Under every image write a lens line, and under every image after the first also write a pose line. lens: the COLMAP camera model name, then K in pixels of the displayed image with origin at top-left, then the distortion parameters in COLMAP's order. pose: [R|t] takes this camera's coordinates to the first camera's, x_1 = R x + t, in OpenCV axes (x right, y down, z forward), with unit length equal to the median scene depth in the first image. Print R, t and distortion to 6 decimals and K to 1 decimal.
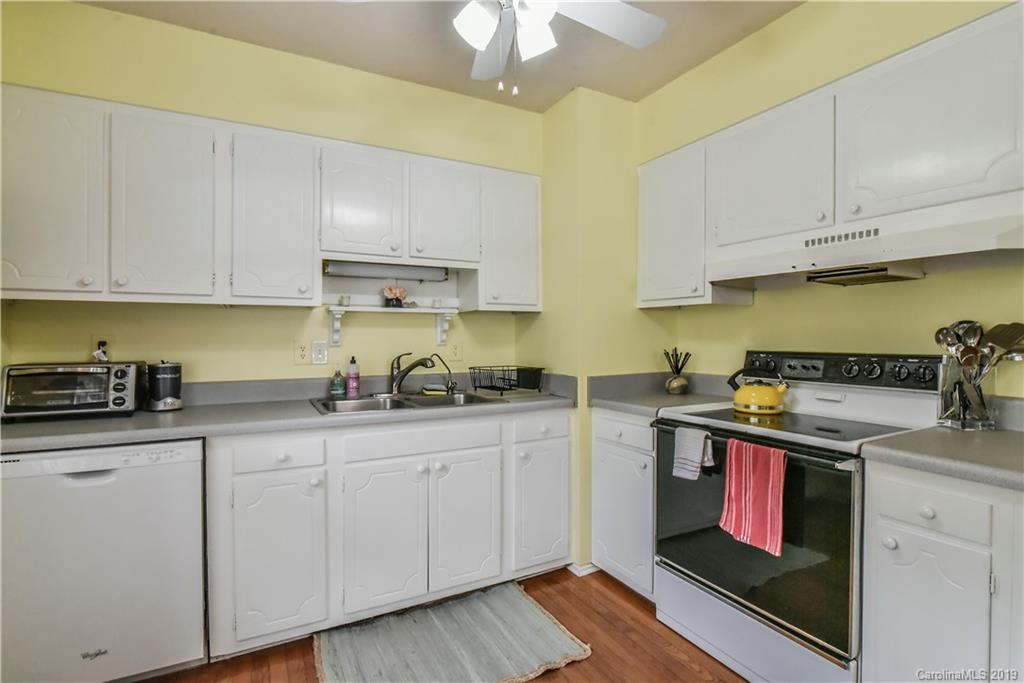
lens RADIAL K [[472.3, 0, 502.4], [0, 472.3, 342.6], [0, 0, 1]] dist [-0.014859, 0.000374]
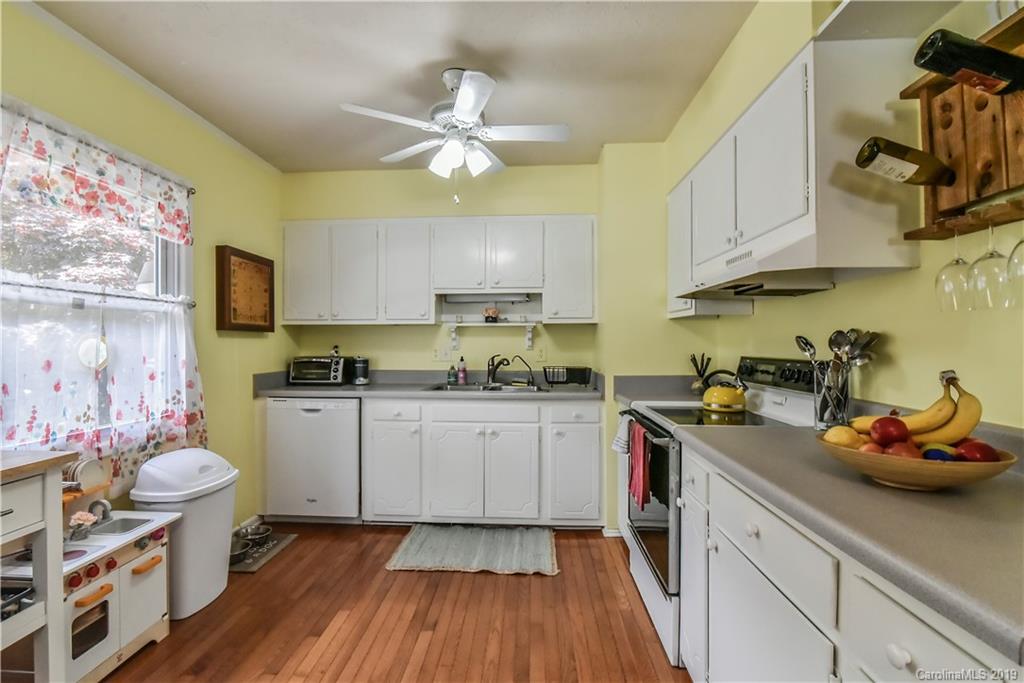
lens RADIAL K [[472.3, 0, 502.4], [0, 472.3, 342.6], [0, 0, 1]] dist [-0.014859, 0.000374]
pose [[0.849022, -0.000152, -0.528358, 0.615934], [-0.006799, 0.999914, -0.011214, 0.001368], [0.528314, 0.013113, 0.848948, -0.212470]]
